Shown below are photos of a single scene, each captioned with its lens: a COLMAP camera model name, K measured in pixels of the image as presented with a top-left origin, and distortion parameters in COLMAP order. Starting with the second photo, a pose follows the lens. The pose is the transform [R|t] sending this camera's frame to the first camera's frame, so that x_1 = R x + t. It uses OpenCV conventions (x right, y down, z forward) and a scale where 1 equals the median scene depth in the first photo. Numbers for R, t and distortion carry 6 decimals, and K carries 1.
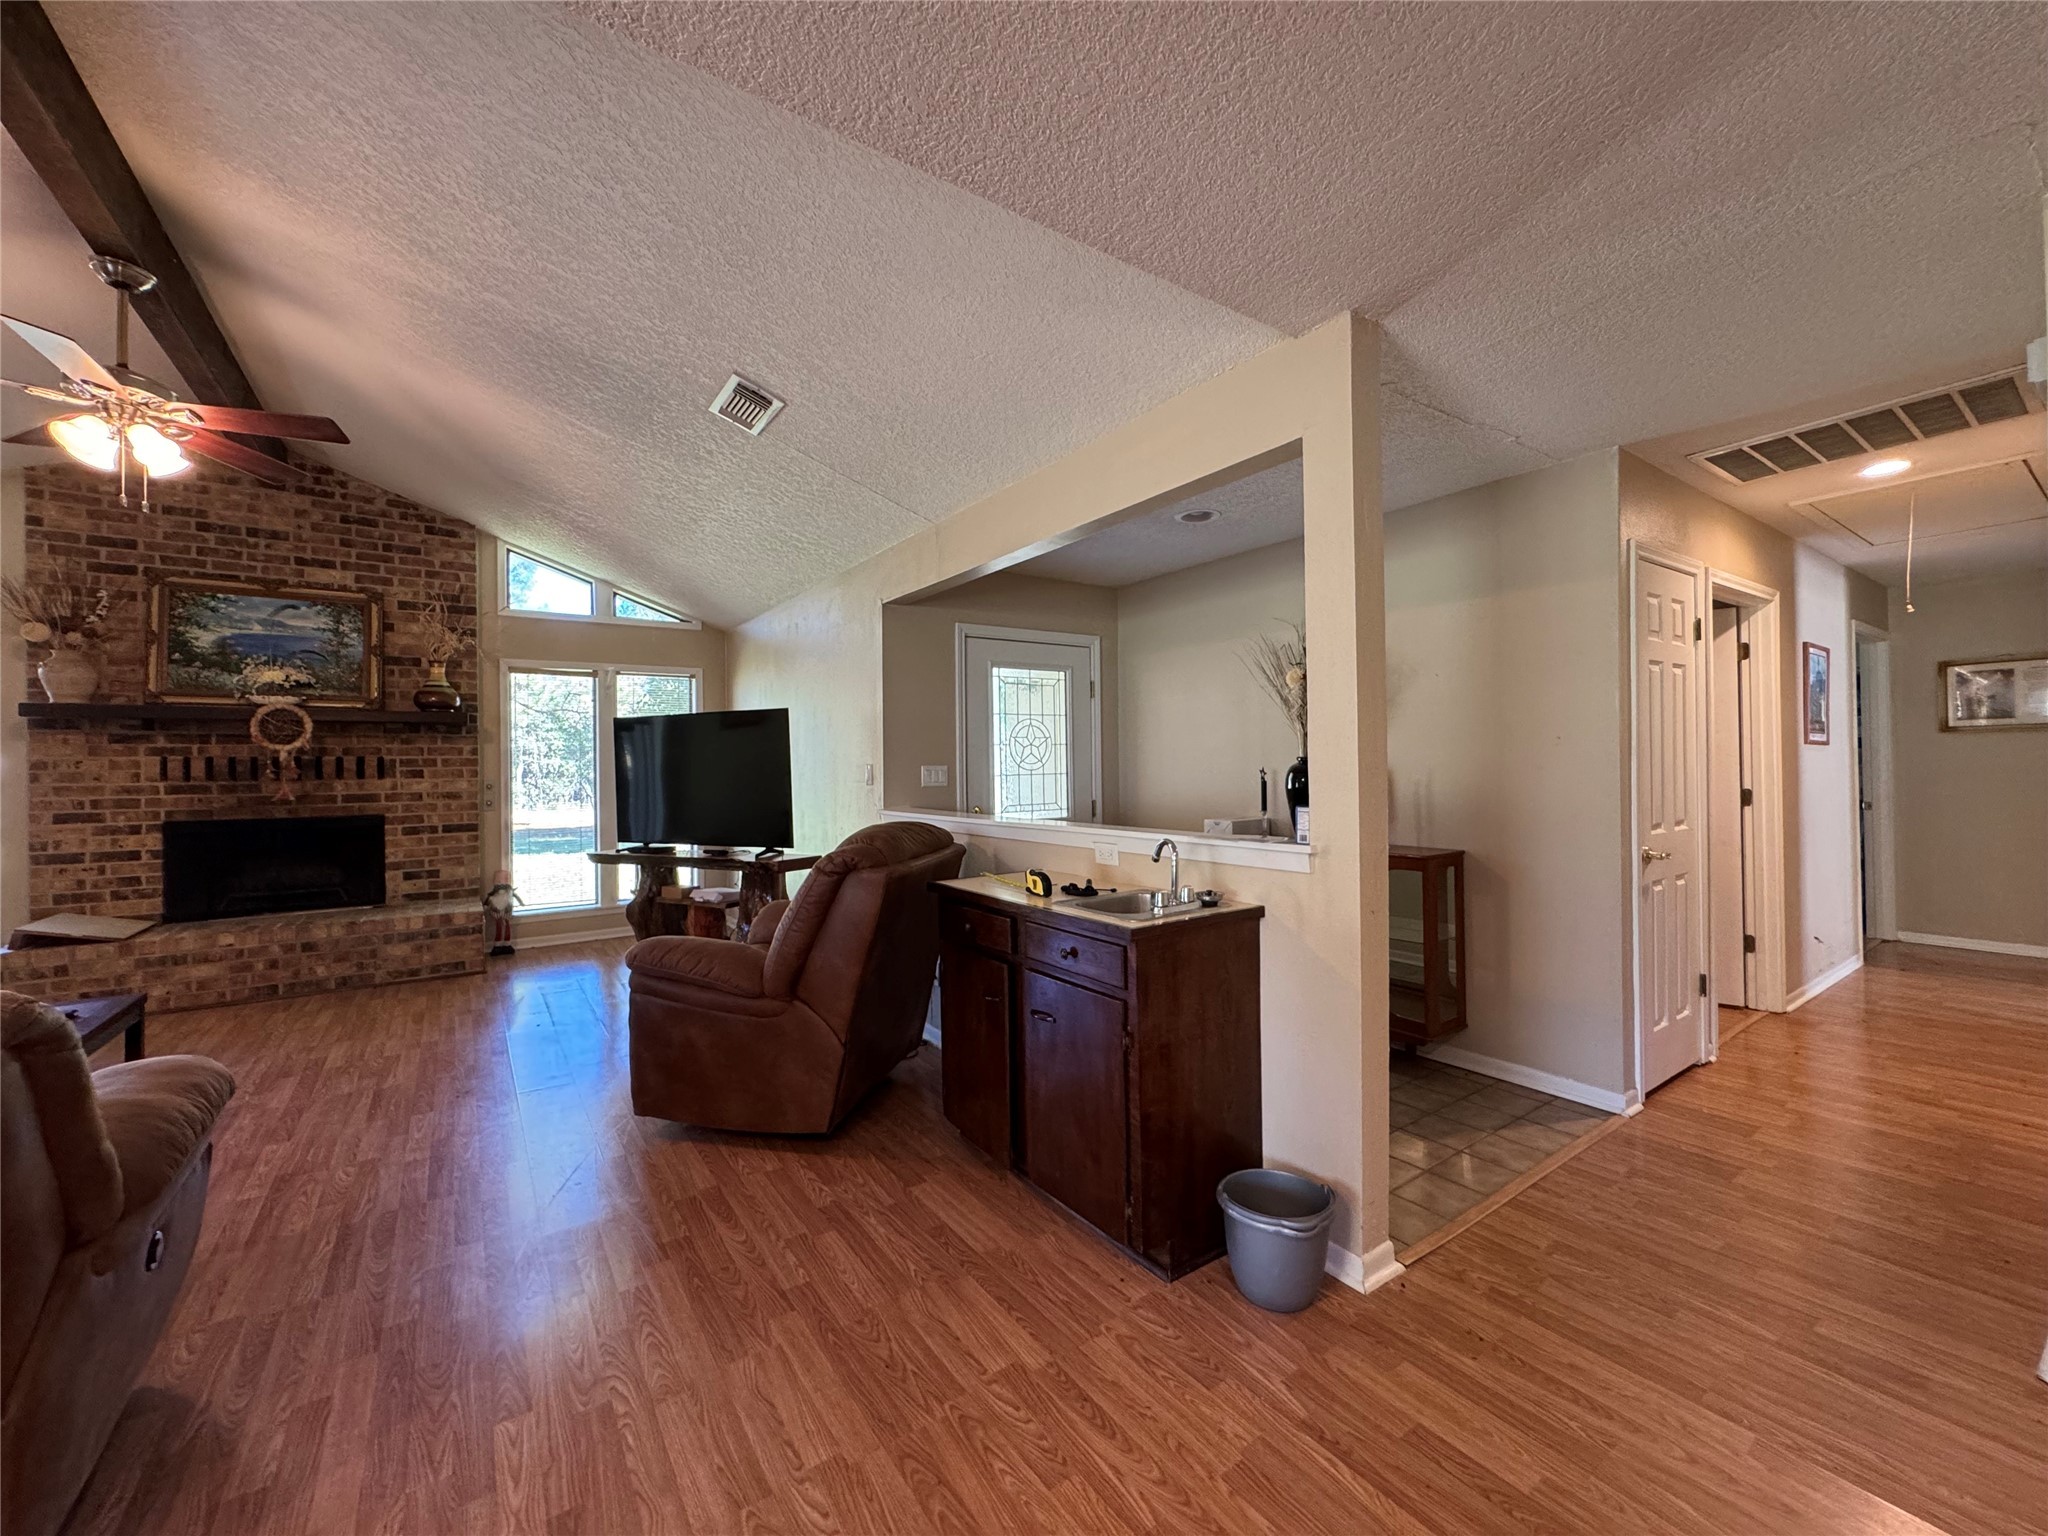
lens RADIAL K [[817.7, 0, 1022.1], [0, 817.7, 764.2], [0, 0, 1]] dist [-0.003305, 0.000219]
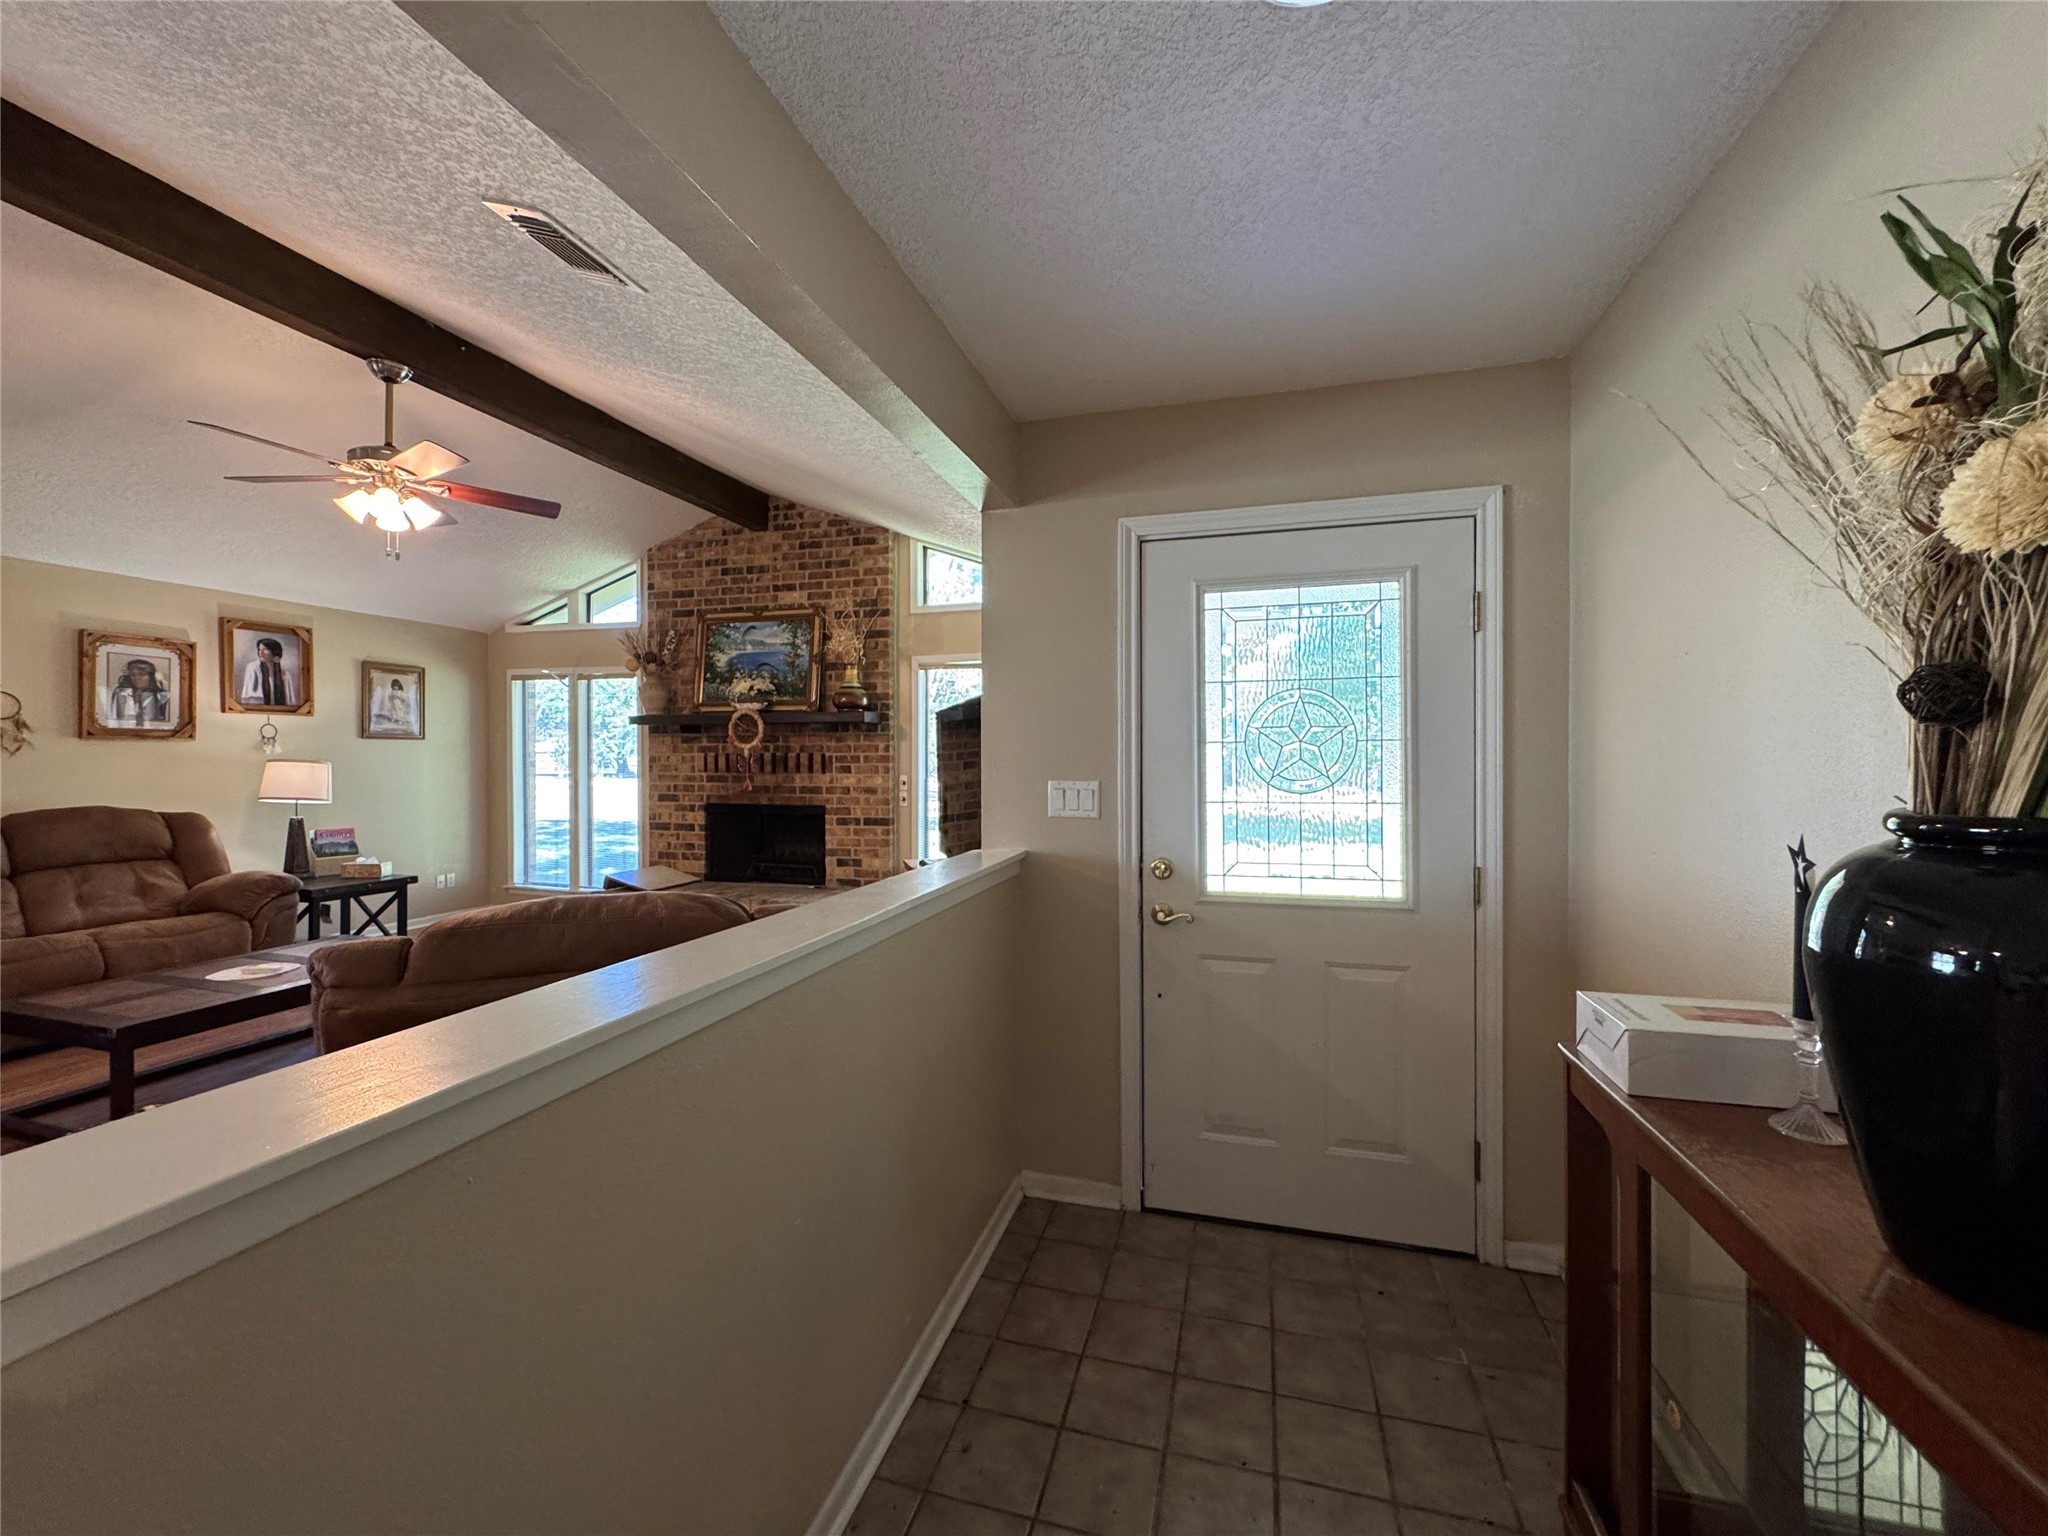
lens RADIAL K [[817.7, 0, 1023.5], [0, 817.7, 762.9], [0, 0, 1]] dist [-0.003305, 0.000219]
pose [[0.635227, 0.016019, -0.772159, 0.276698], [-0.006399, 0.999860, 0.015478, -0.017052], [0.772299, -0.004891, 0.635240, 0.552770]]
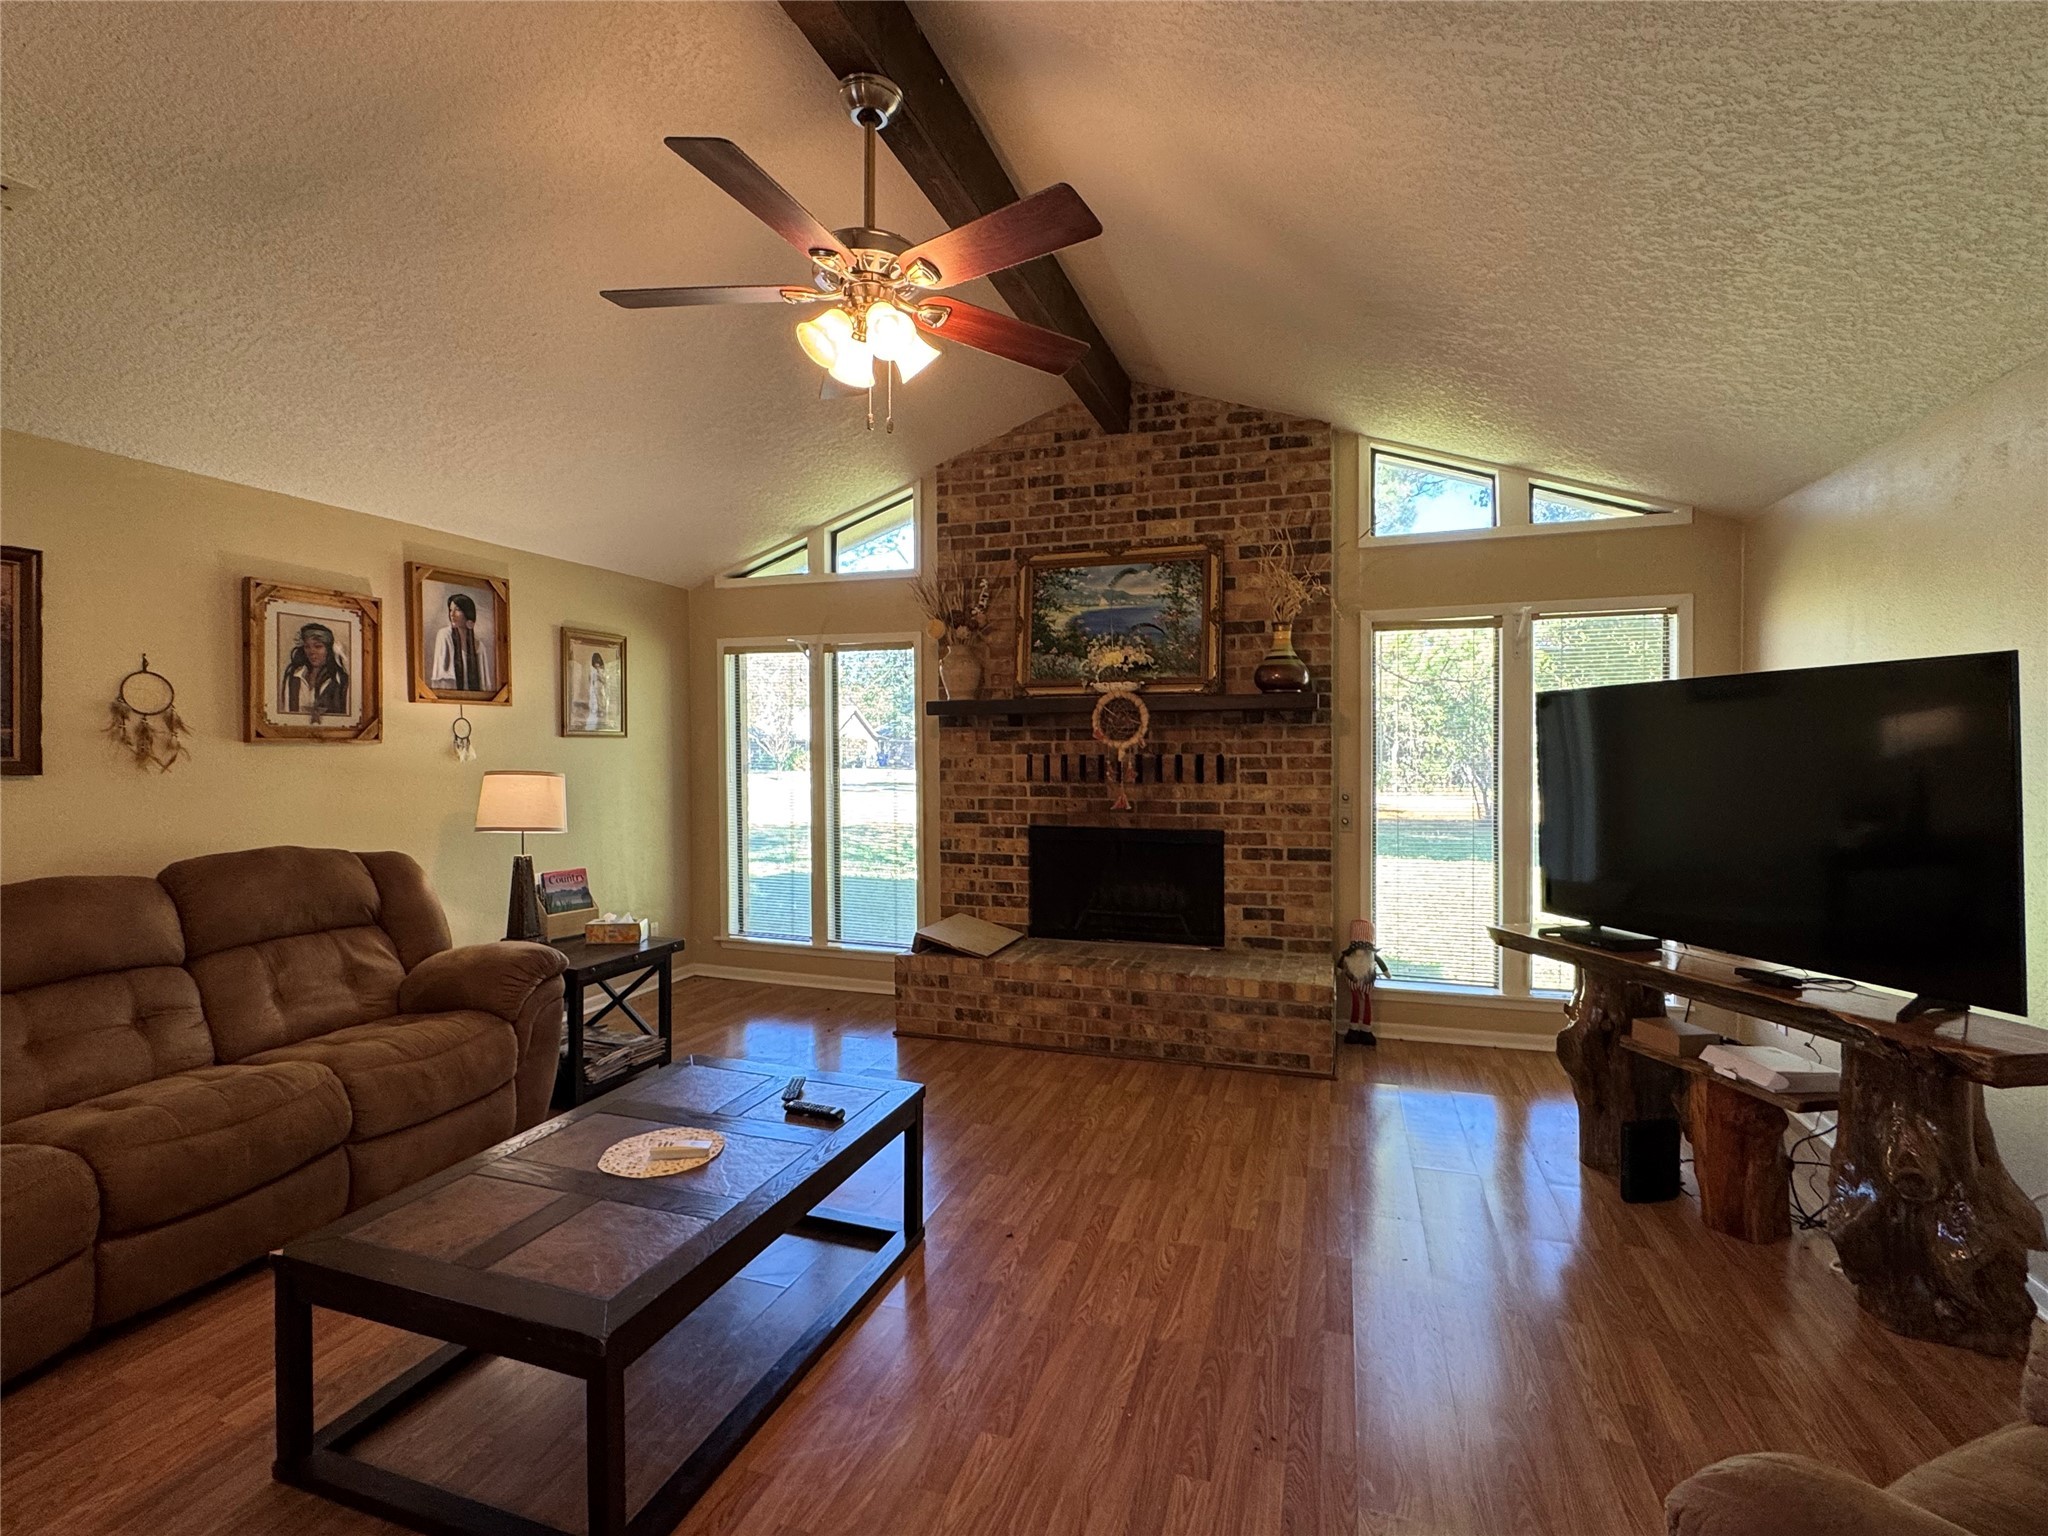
lens RADIAL K [[949.5, 0, 1023.3], [0, 949.5, 759.4], [0, 0, 1]] dist [-0.001074, -0.000047]
pose [[0.601586, 0.017507, -0.798616, -0.204028], [-0.000286, 0.999764, 0.021701, -0.026579], [0.798808, -0.012826, 0.601449, 0.348454]]
